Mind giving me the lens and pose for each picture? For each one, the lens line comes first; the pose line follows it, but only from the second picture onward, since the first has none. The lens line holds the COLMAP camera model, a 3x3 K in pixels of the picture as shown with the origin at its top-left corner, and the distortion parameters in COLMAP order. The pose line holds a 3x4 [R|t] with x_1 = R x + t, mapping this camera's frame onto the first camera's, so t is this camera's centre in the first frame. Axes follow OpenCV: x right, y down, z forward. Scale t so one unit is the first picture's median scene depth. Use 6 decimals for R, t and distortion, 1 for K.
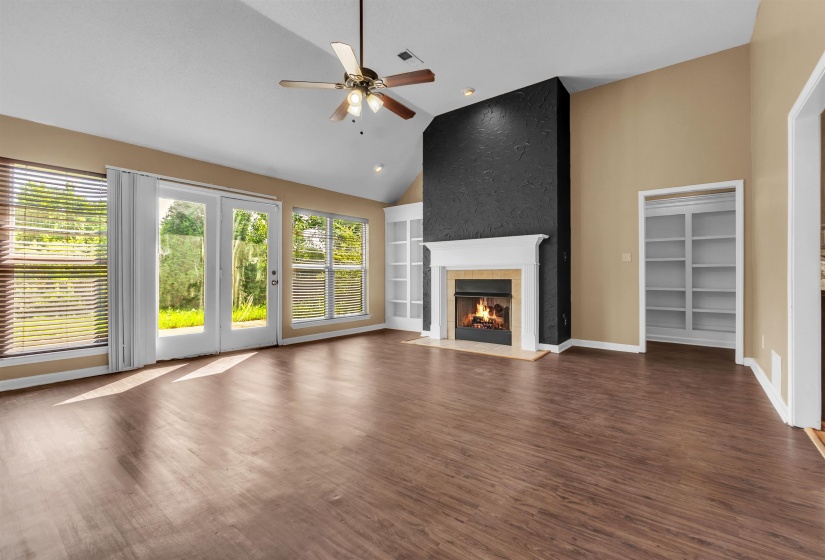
lens RADIAL K [[362.8, 0, 412.8], [0, 362.8, 272.1], [0, 0, 1]] dist [-0.003759, 0.000134]
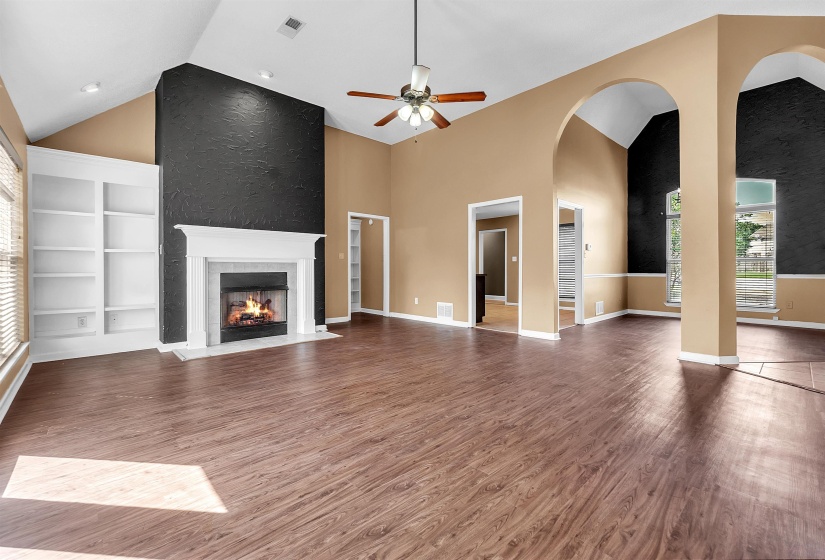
lens RADIAL K [[362.8, 0, 412.8], [0, 362.8, 272.1], [0, 0, 1]] dist [-0.003759, 0.000134]
pose [[0.165529, -0.006666, 0.986182, -0.669579], [-0.010751, 0.999906, 0.008563, 0.005842], [-0.986146, -0.012019, 0.165442, 0.428807]]
